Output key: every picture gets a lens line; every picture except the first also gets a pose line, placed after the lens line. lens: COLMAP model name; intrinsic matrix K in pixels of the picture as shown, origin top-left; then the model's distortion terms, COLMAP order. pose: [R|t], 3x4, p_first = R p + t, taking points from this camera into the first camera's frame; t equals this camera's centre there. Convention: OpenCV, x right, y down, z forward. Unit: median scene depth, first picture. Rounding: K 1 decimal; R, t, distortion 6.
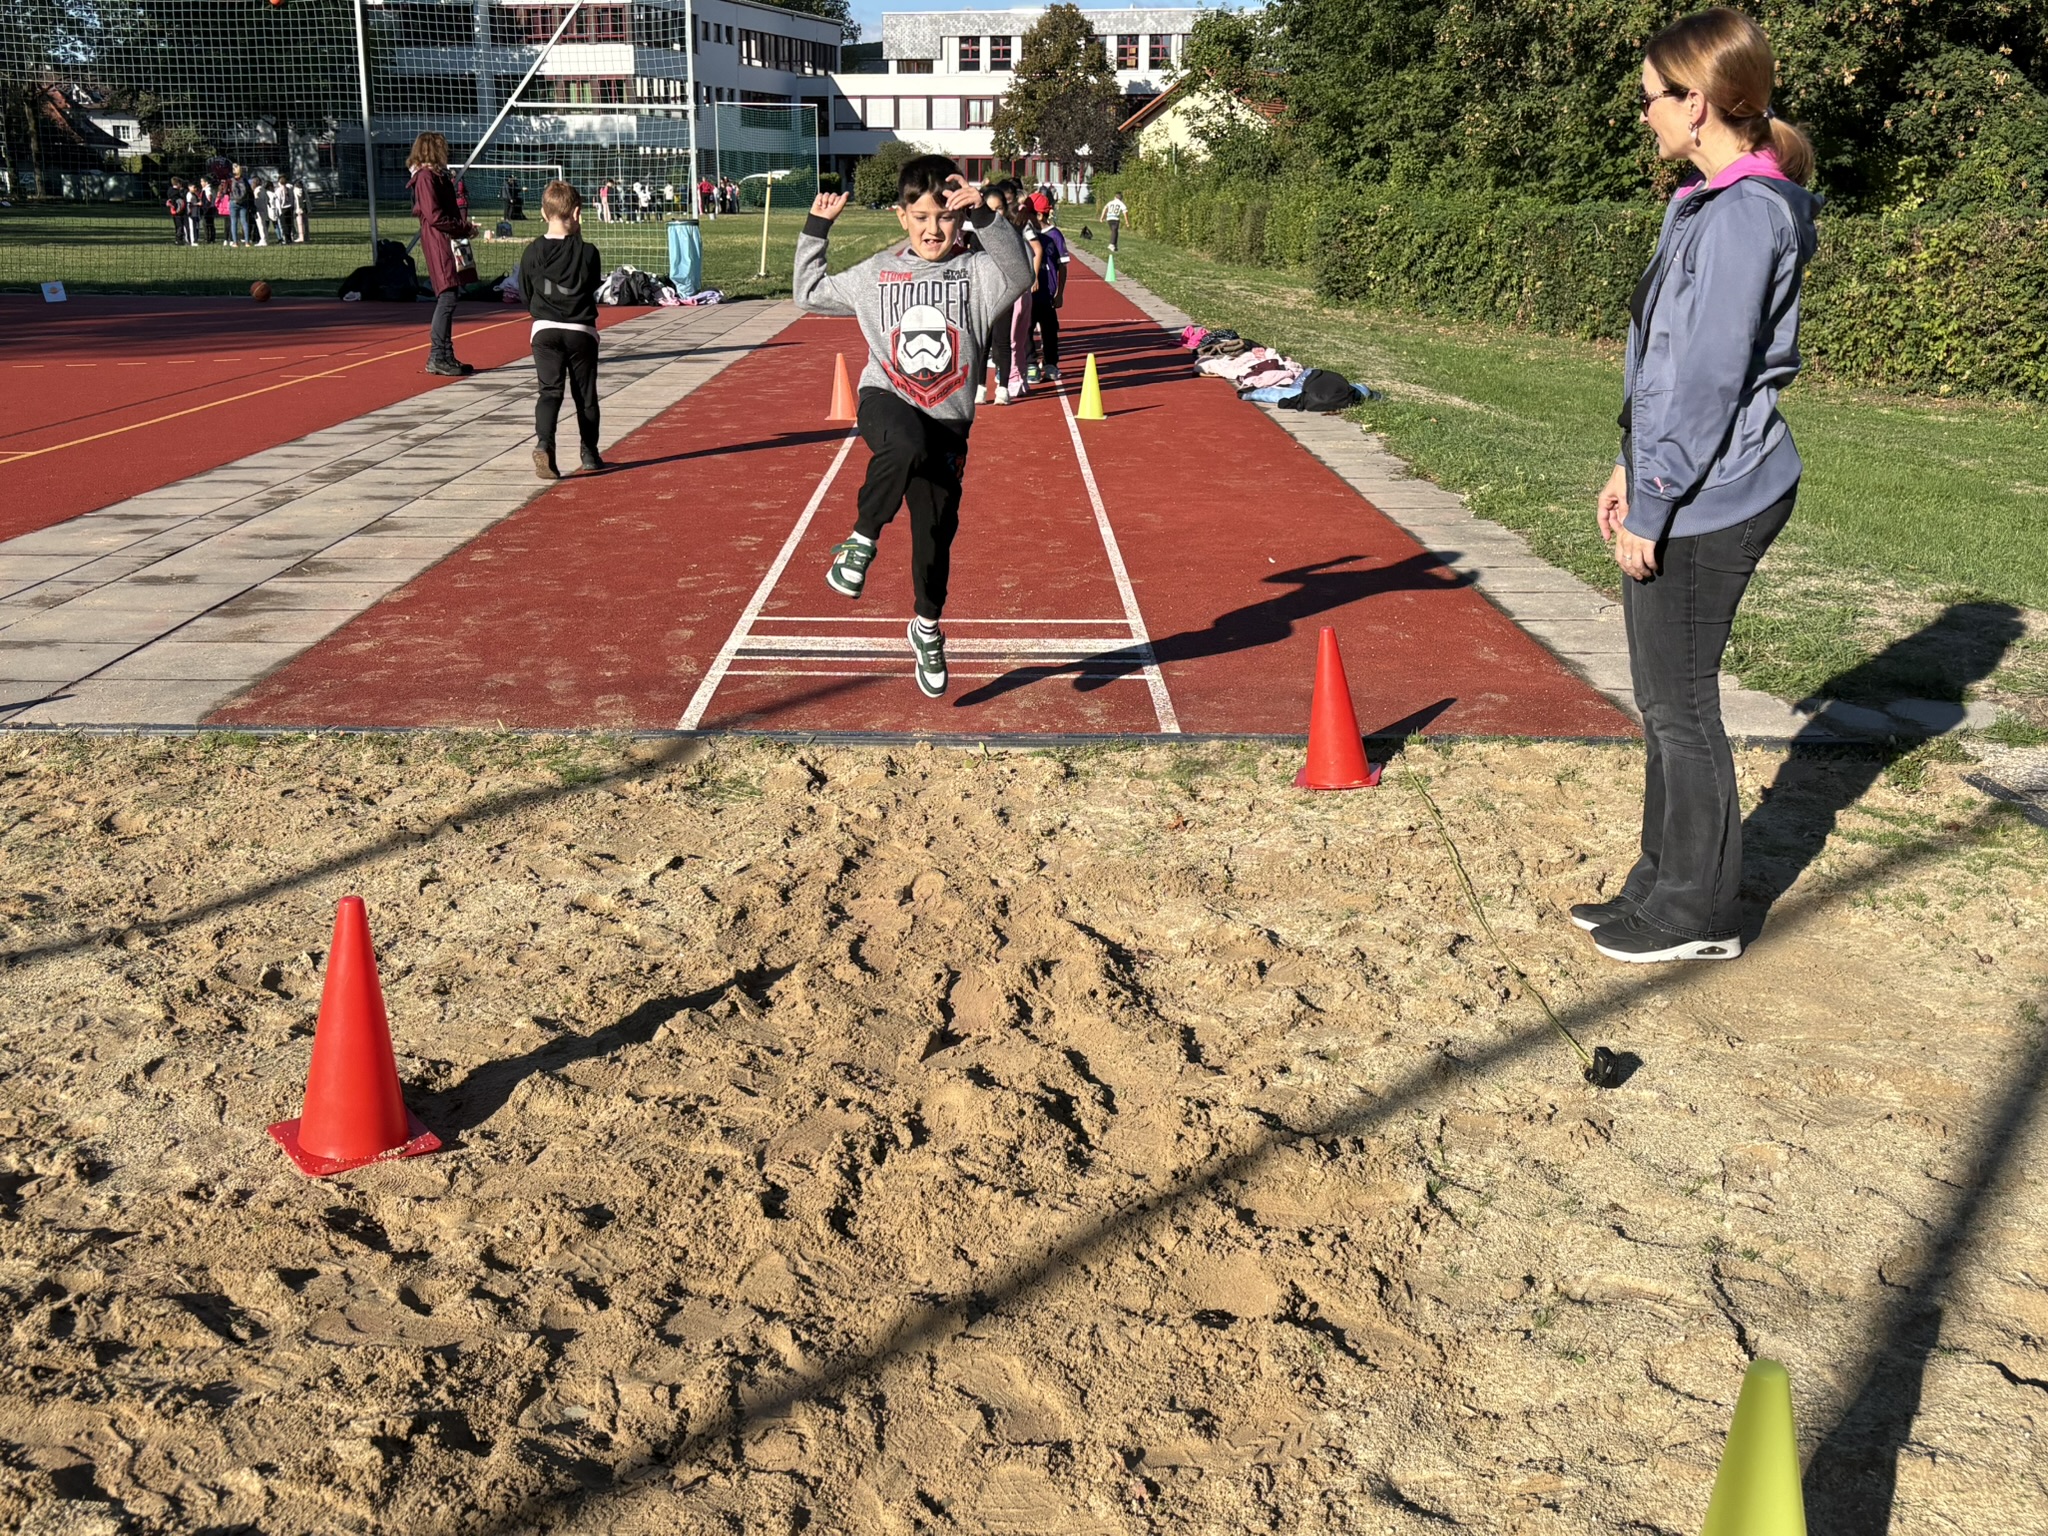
lens RADIAL K [[2069.7, 0, 1002.5], [0, 2069.7, 774.2], [0, 0, 1]] dist [0.007139, 0.000000]
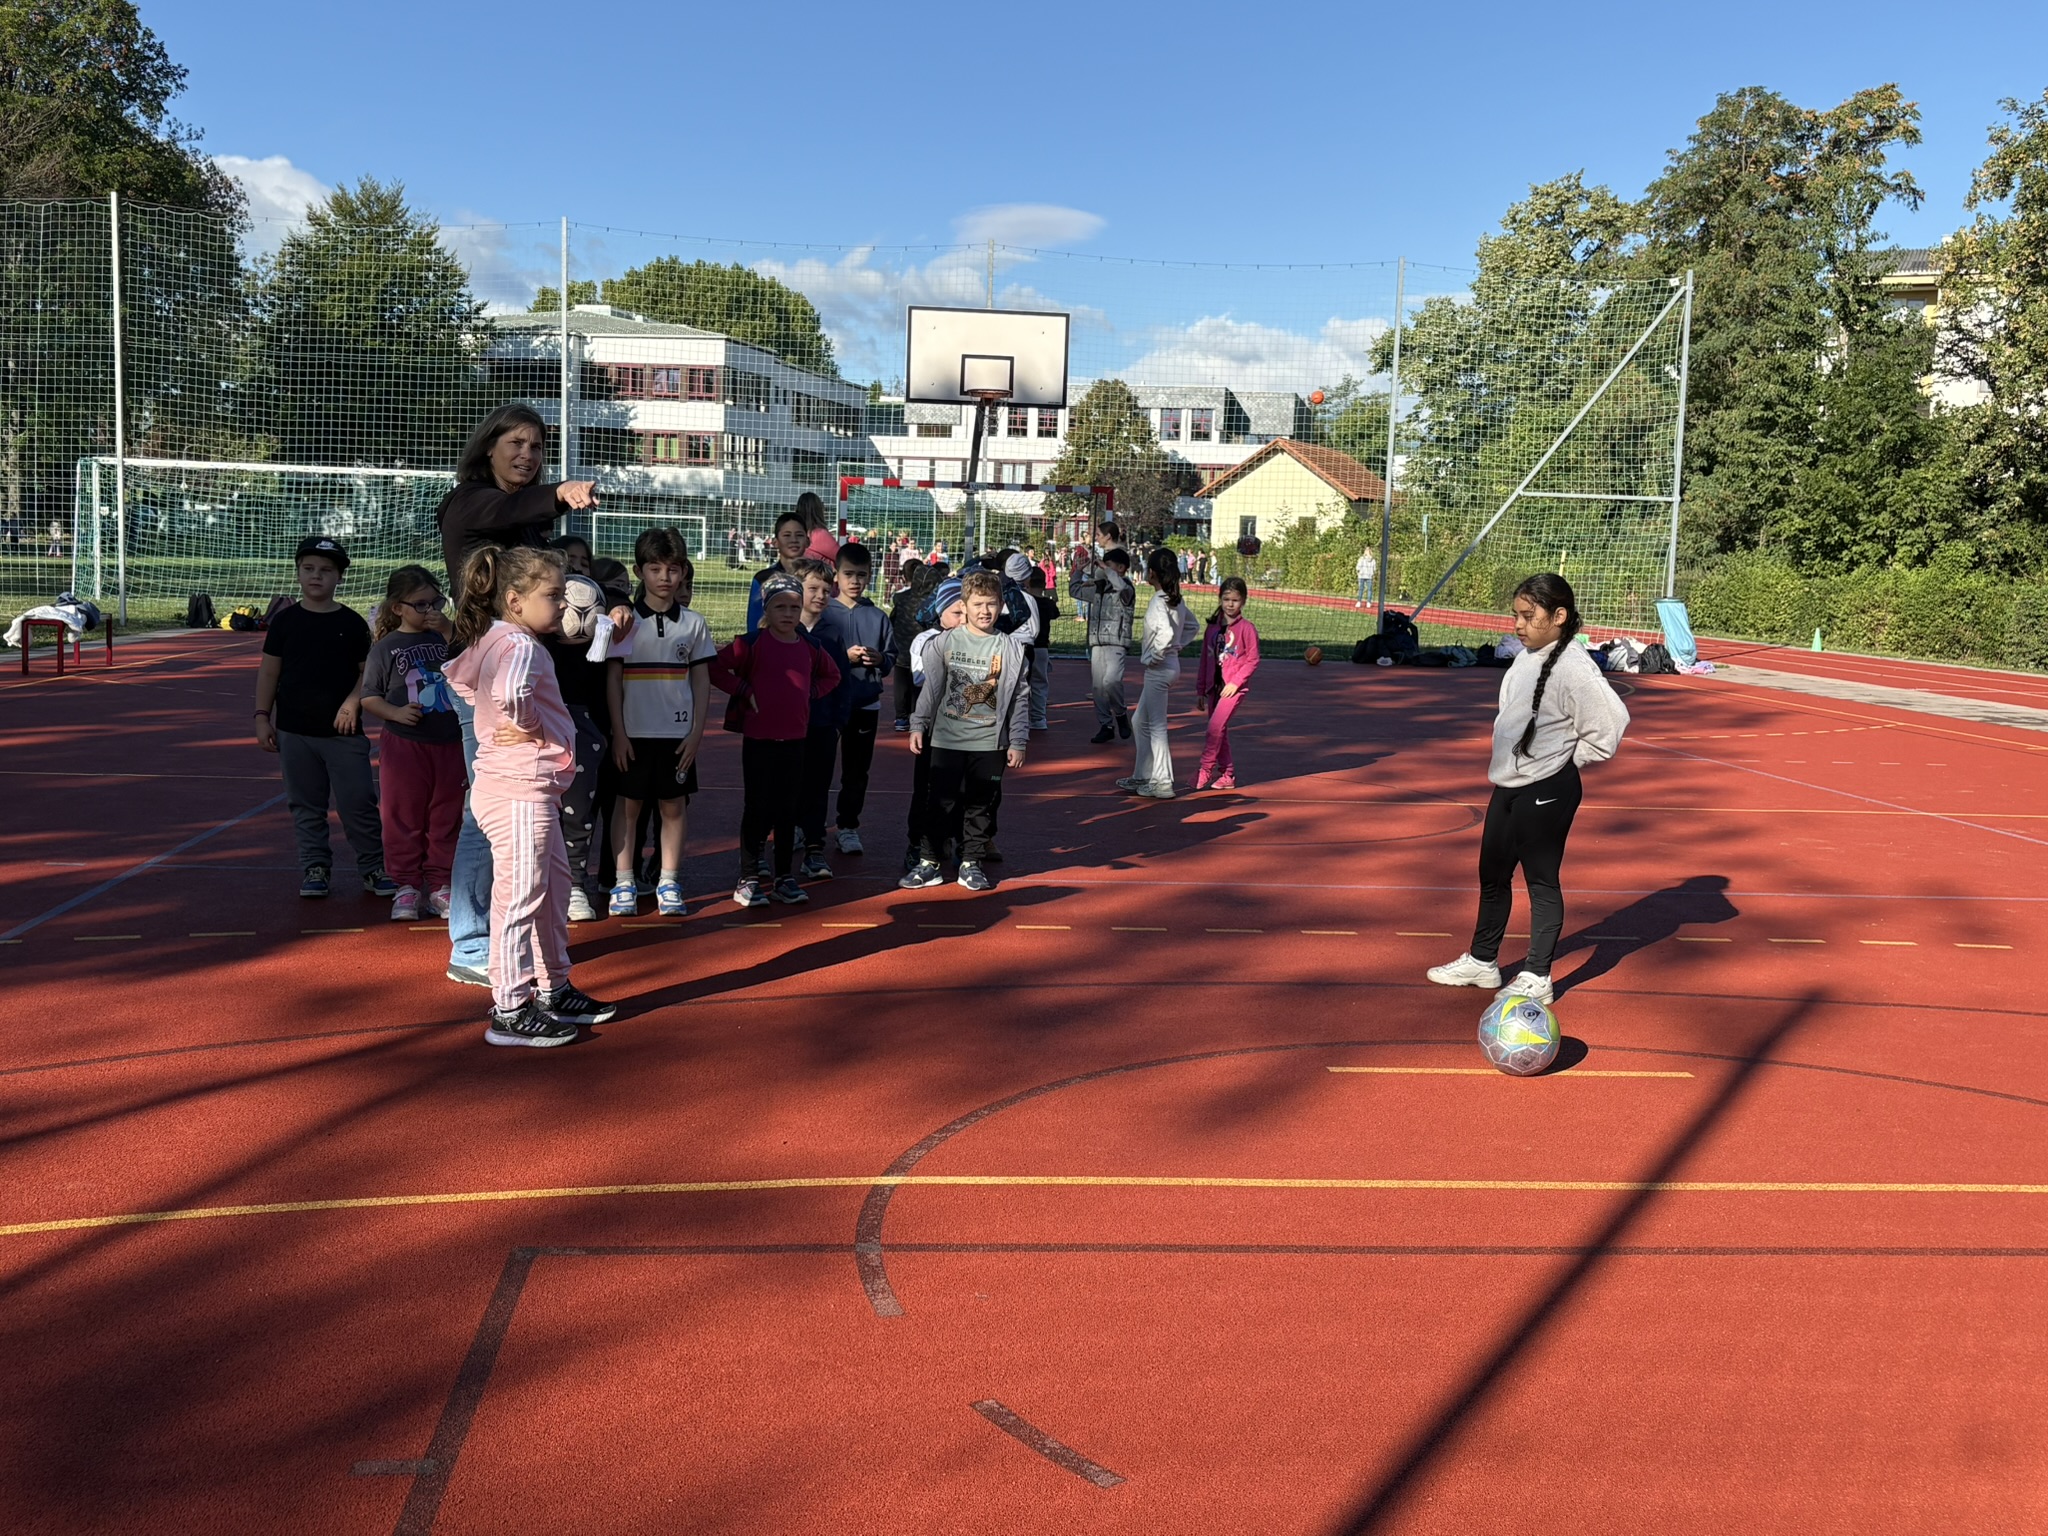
lens RADIAL K [[2069.7, 0, 1030.3], [0, 2069.7, 767.2], [0, 0, 1]] dist [0.007139, 0.000000]
pose [[0.994855, 0.013829, 0.100360, -0.106807], [0.003004, 0.986177, -0.165668, 0.000323], [-0.101264, 0.165117, 0.981062, -0.005262]]
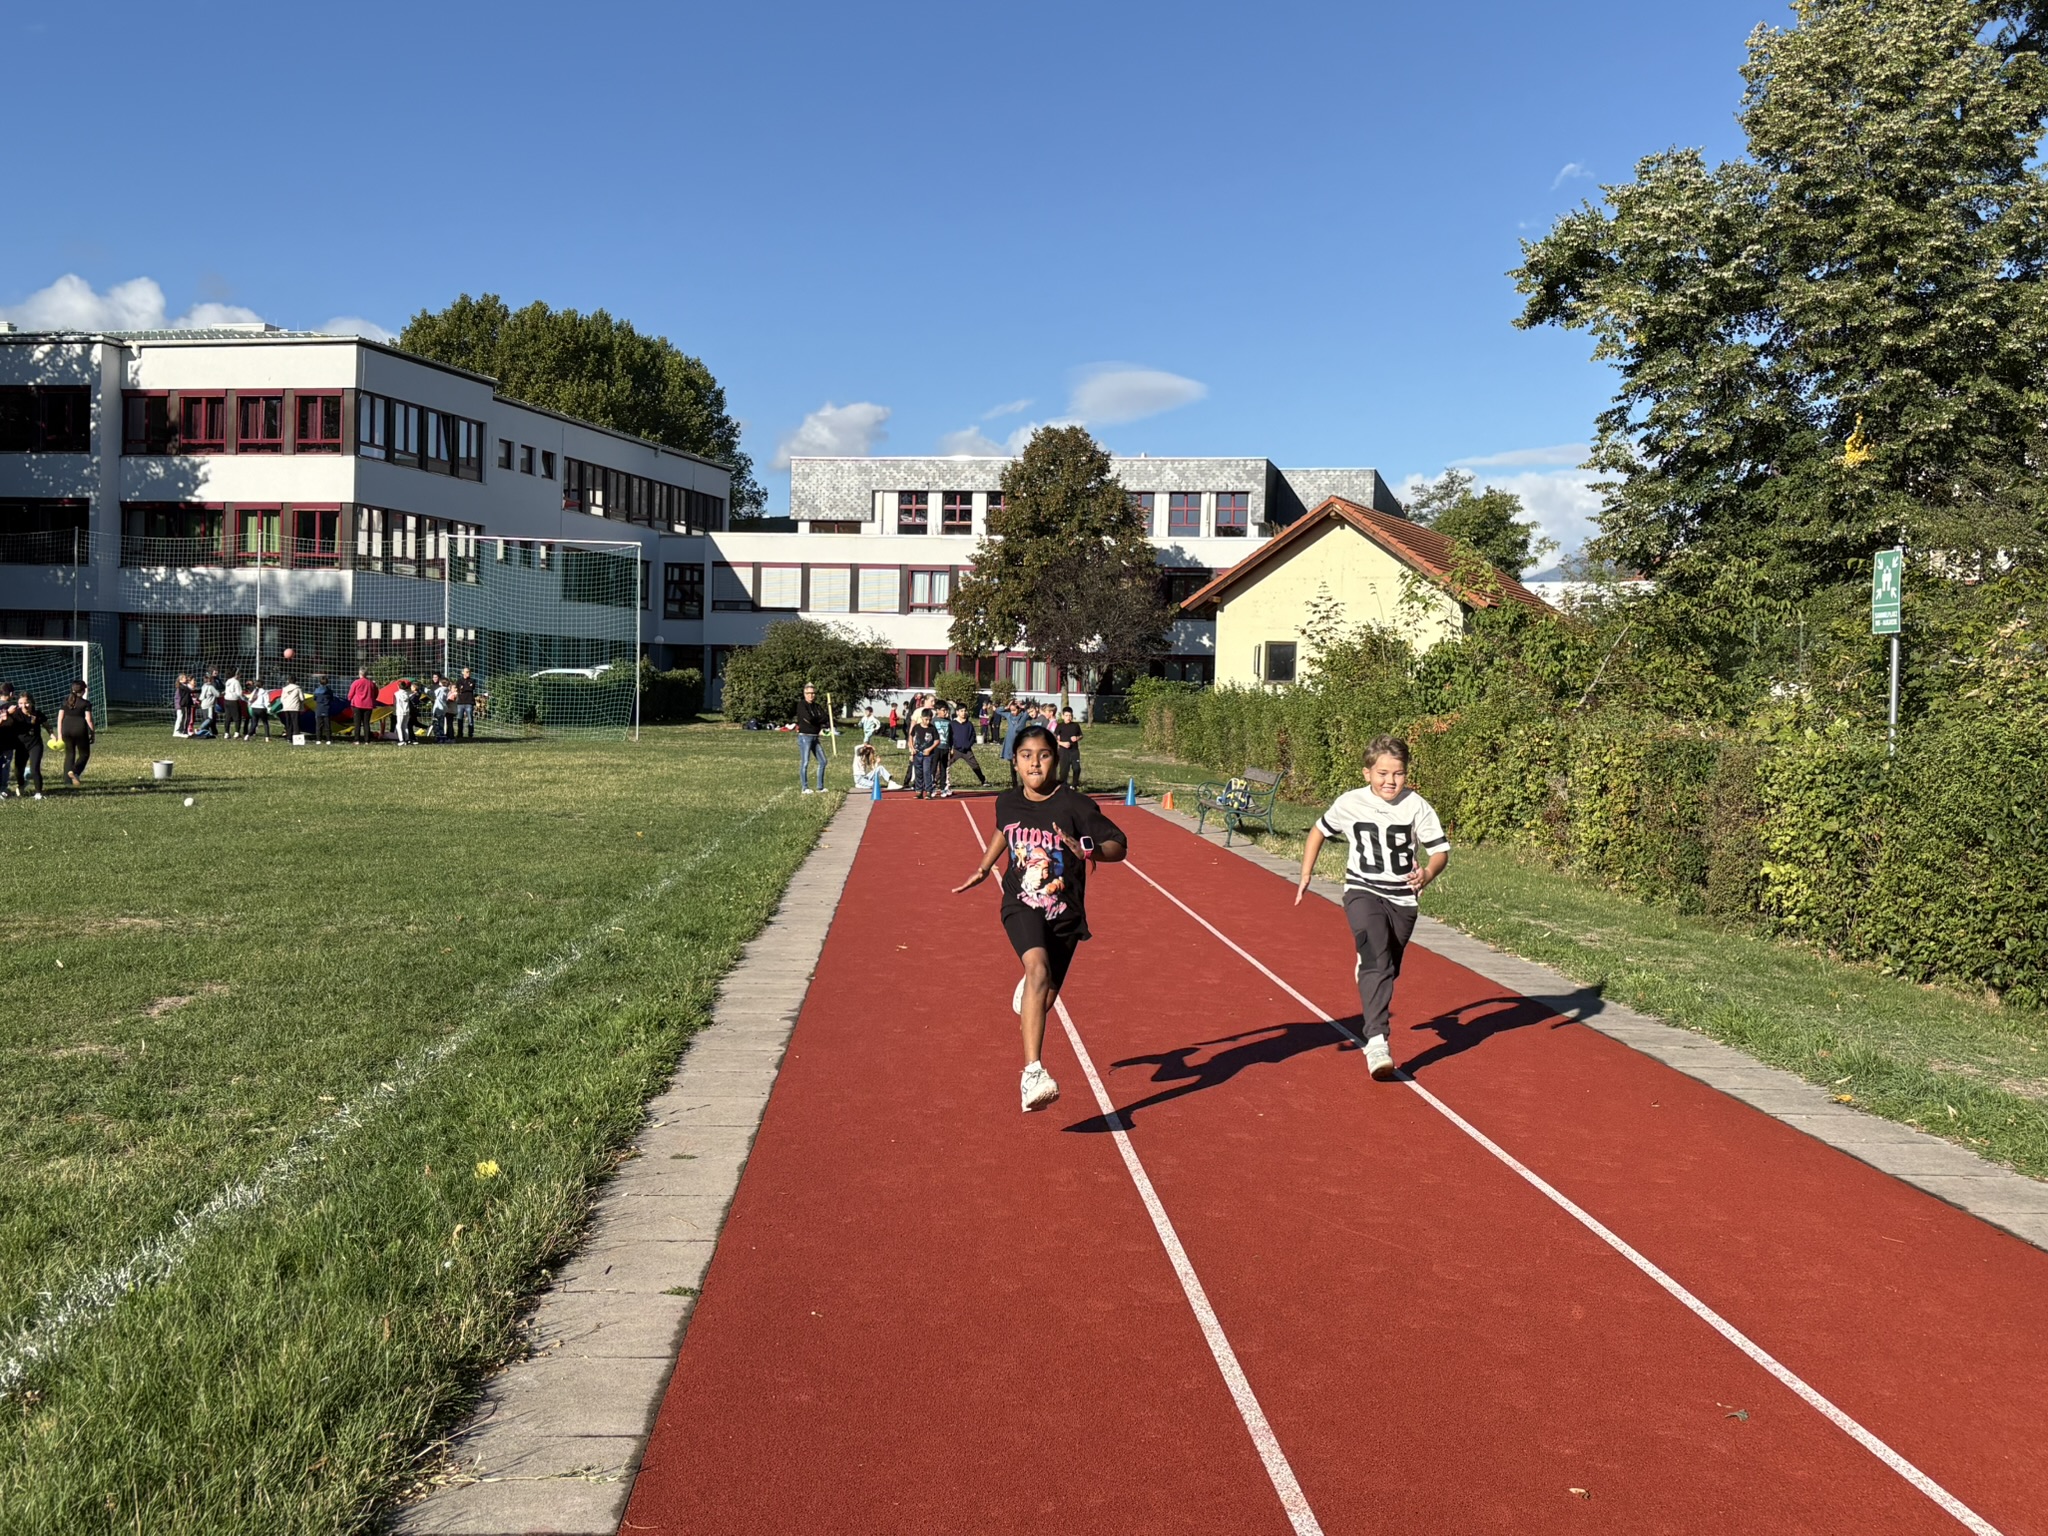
lens RADIAL K [[2069.7, 0, 1025.0], [0, 2069.7, 765.9], [0, 0, 1]] dist [0.007139, 0.000000]
pose [[0.998593, 0.016216, 0.050497, -0.013184], [-0.003693, 0.971063, -0.238793, -0.105533], [-0.052908, 0.238271, 0.969757, 0.367080]]
